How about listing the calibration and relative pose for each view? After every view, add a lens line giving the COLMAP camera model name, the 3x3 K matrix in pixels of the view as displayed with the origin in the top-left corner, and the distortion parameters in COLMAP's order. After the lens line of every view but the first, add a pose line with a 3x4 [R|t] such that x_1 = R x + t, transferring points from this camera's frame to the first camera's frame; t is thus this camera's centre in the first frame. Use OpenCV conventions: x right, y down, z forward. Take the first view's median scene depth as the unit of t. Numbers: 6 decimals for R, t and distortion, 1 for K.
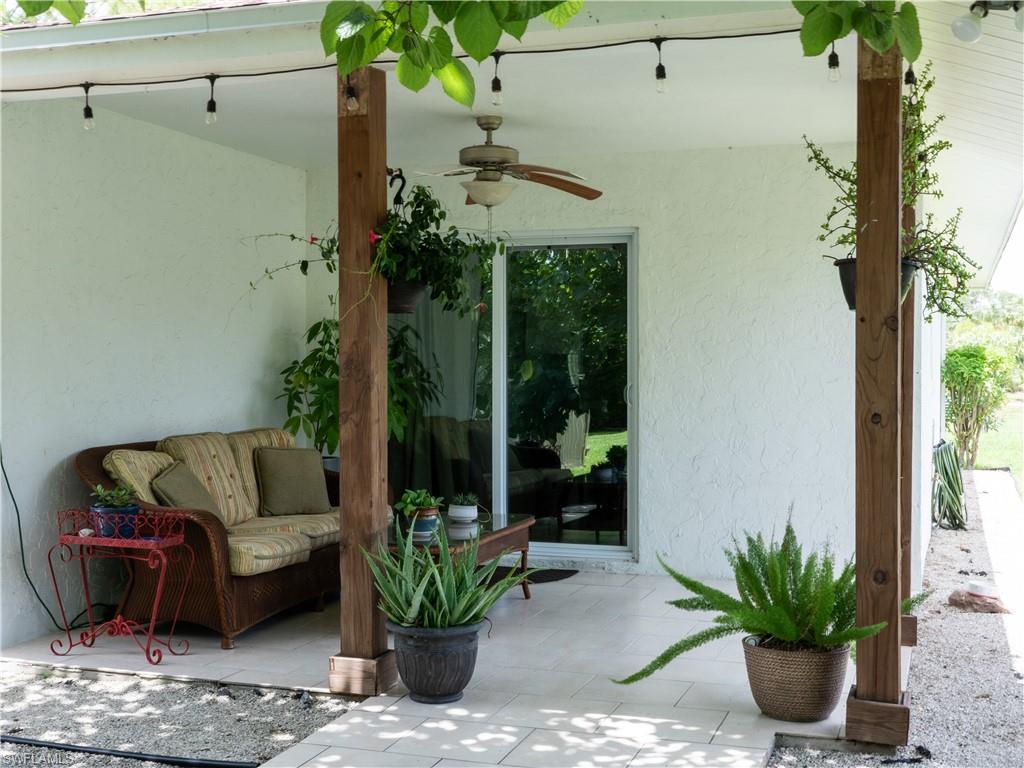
lens RADIAL K [[1268.6, 0, 512.0], [0, 1268.6, 384.0], [0, 0, 1]] dist [0.001563, 0.001422]
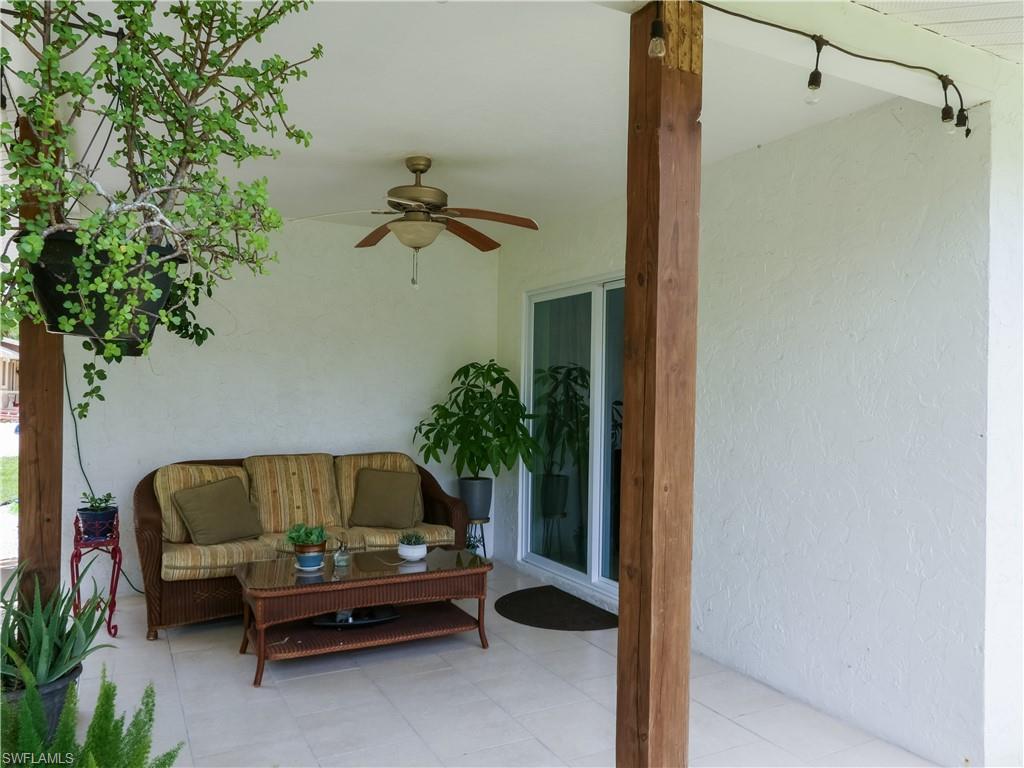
lens RADIAL K [[771.0, 0, 512.0], [0, 771.0, 384.0], [0, 0, 1]] dist [-0.013194, -0.000569]
pose [[0.726524, 0.007010, -0.687105, 0.452371], [-0.022826, 0.999642, -0.013937, -0.026090], [0.686761, 0.025809, 0.726425, 0.610207]]
